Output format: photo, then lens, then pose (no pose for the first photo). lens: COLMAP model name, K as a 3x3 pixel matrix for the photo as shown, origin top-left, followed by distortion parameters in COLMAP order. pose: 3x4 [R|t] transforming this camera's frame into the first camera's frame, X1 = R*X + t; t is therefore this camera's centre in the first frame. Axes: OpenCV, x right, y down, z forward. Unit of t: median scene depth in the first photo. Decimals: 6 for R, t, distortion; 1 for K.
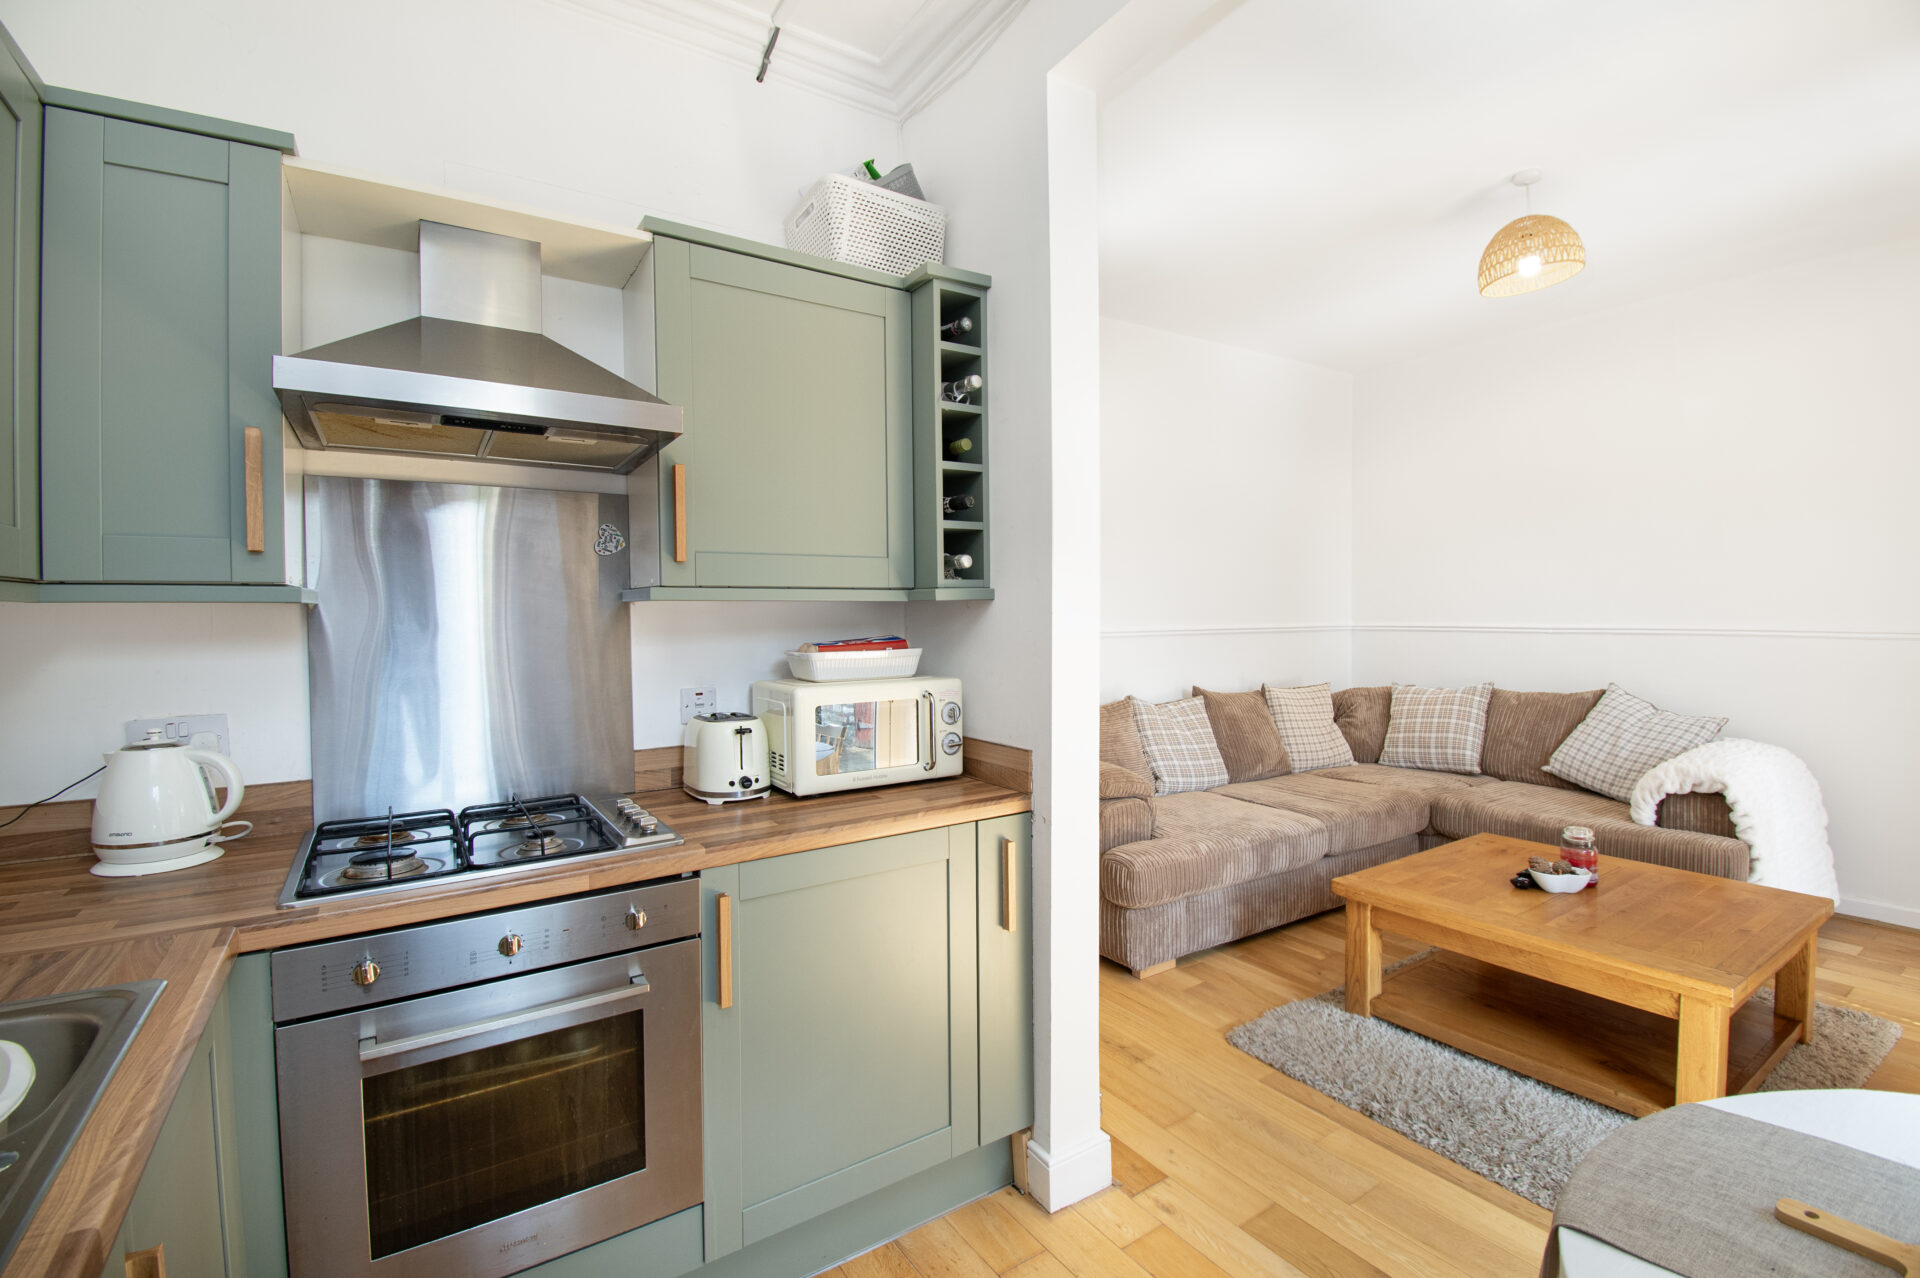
lens RADIAL K [[846.5, 0, 960.0], [0, 846.5, 639.0], [0, 0, 1]] dist [-0.001381, -0.014555]
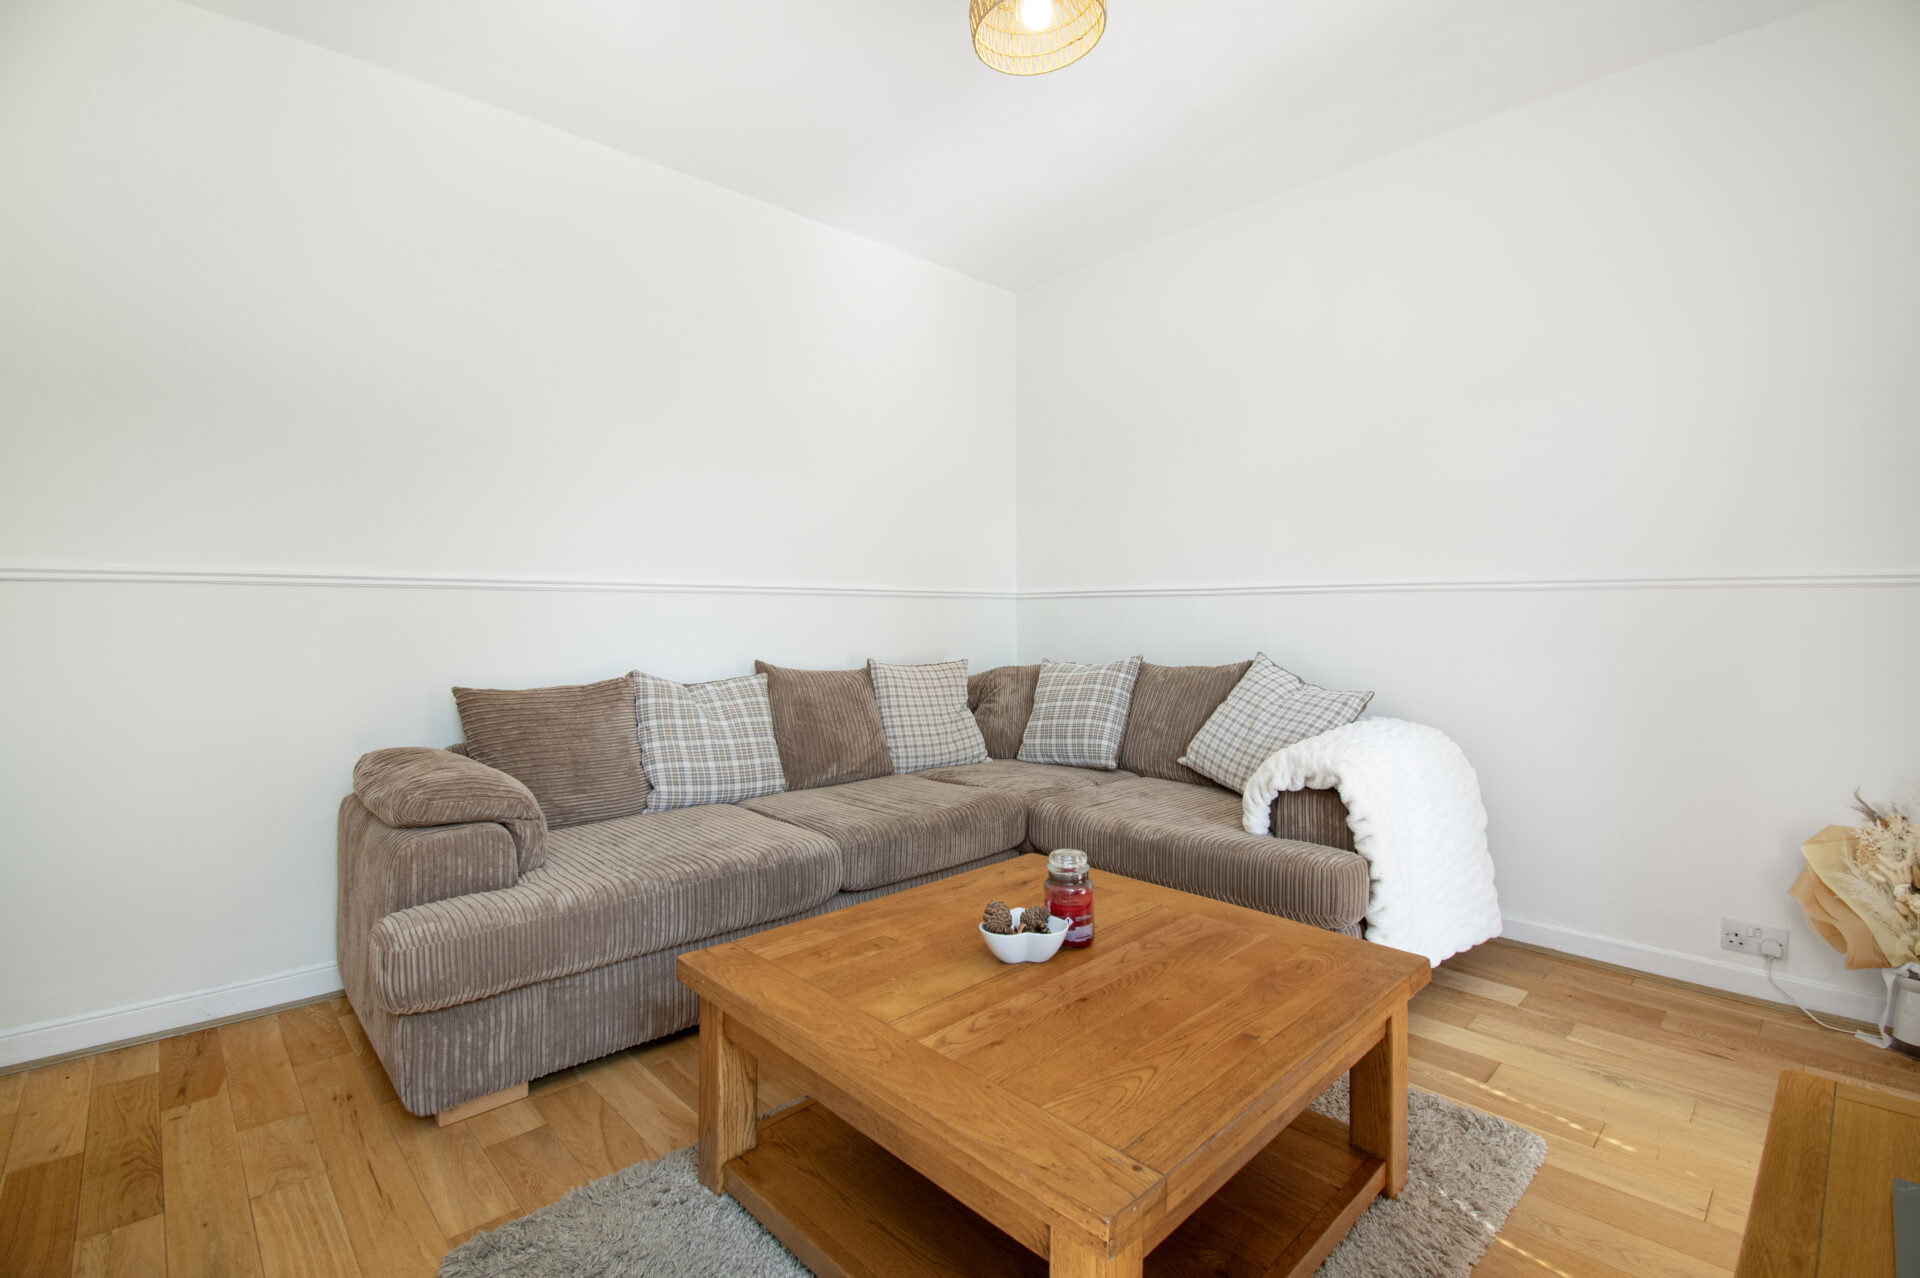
lens RADIAL K [[854.9, 0, 963.6], [0, 854.9, 619.8], [0, 0, 1]] dist [0.001188, -0.000254]
pose [[0.984378, 0.004532, 0.176012, 0.360640], [0.000175, 0.999643, -0.026717, 0.044156], [-0.176070, 0.026331, 0.984025, 0.249784]]
